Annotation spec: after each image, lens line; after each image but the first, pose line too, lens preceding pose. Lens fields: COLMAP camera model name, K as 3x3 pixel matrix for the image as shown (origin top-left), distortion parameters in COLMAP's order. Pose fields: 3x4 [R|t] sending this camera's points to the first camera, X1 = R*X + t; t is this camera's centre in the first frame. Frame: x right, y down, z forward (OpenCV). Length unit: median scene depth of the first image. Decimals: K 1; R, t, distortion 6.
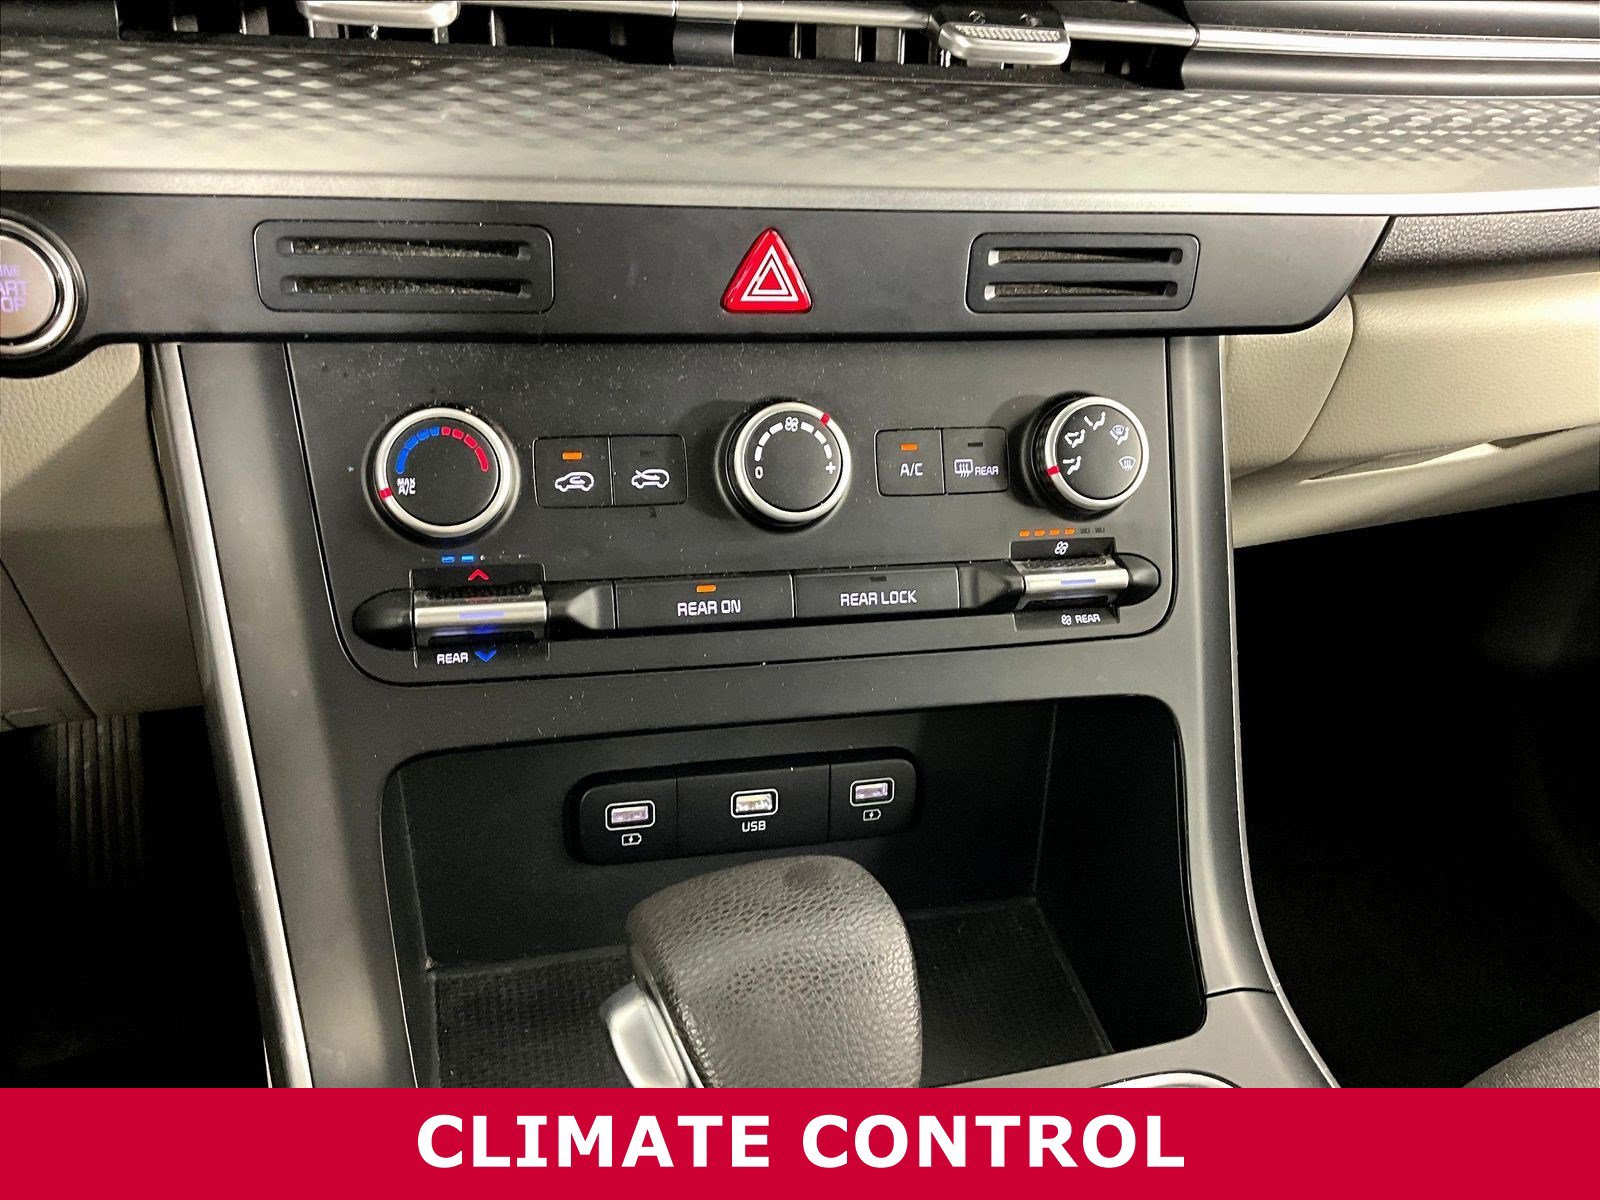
lens RADIAL K [[1557.1, 0, 818.4], [0, 1557.1, 596.7], [0, 0, 1]] dist [0.059023, -0.008721]
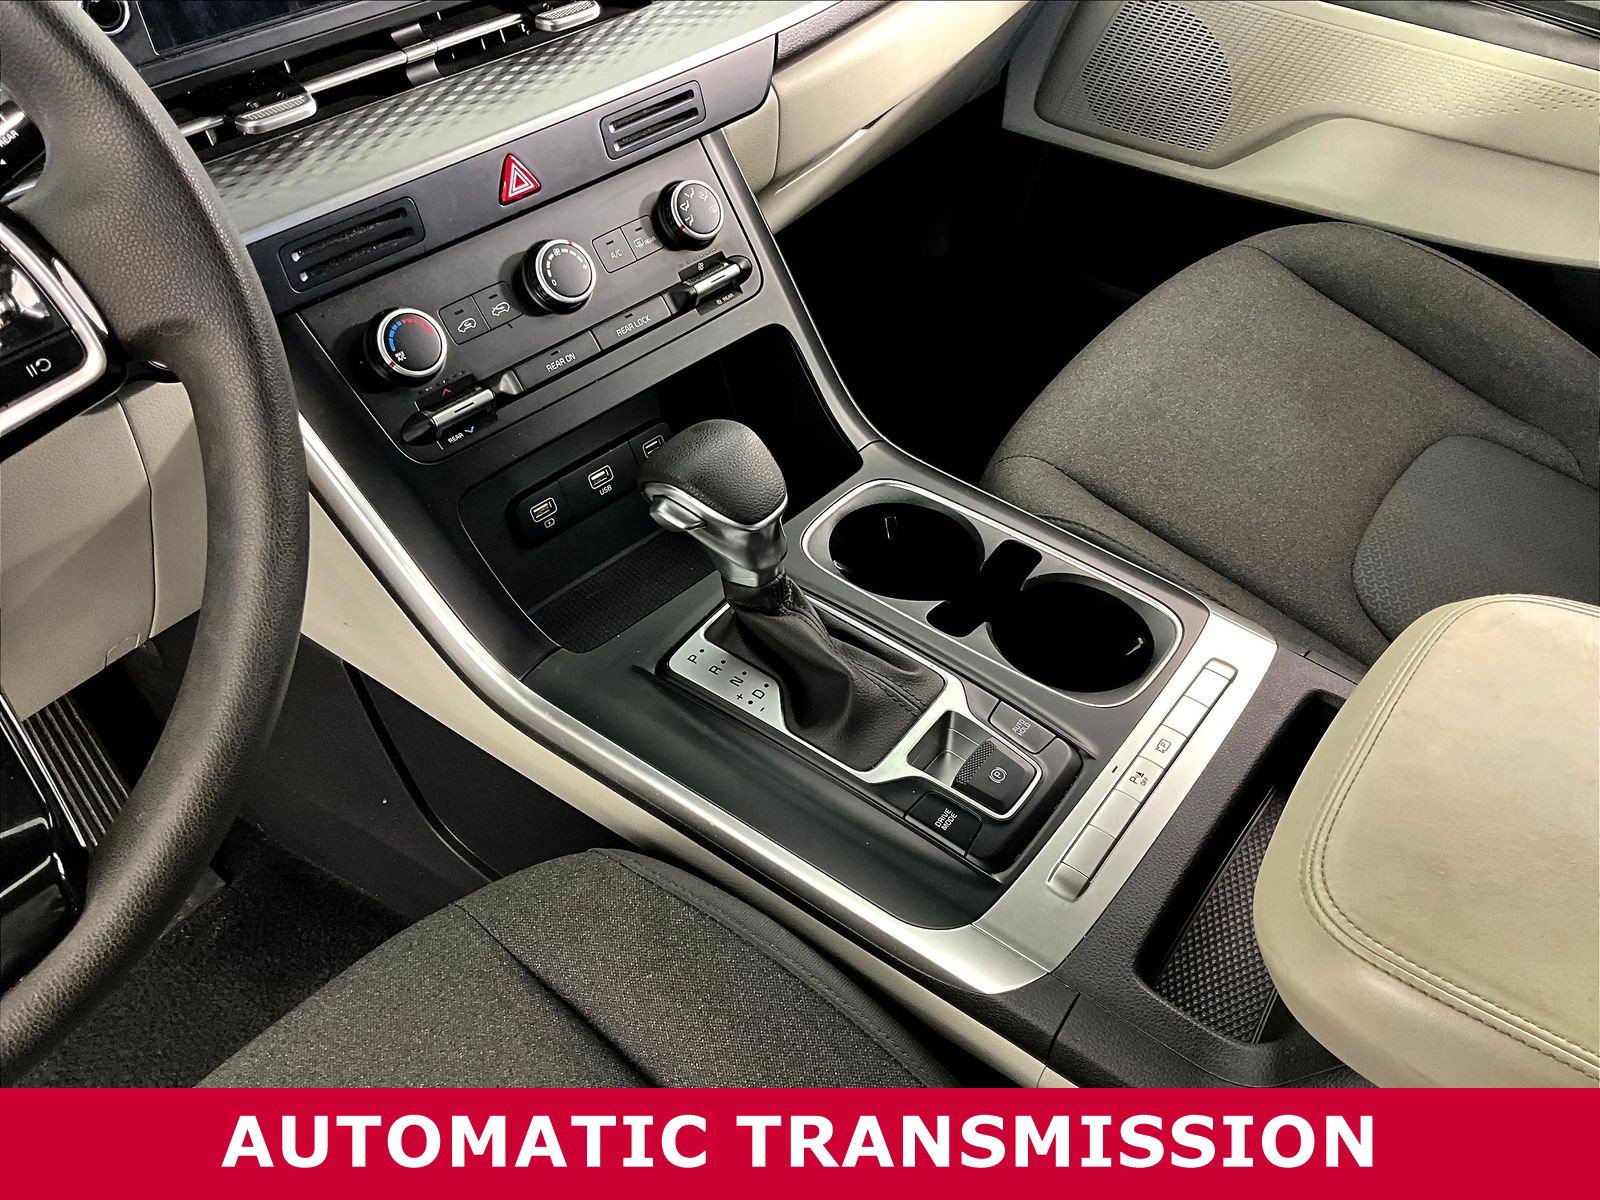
lens RADIAL K [[1557.1, 0, 818.4], [0, 1557.1, 596.7], [0, 0, 1]] dist [0.059023, -0.008721]
pose [[0.841681, -0.446242, 0.304041, -0.488159], [0.415861, 0.894856, 0.162148, 0.080836], [-0.344430, -0.010038, 0.938758, -0.825785]]
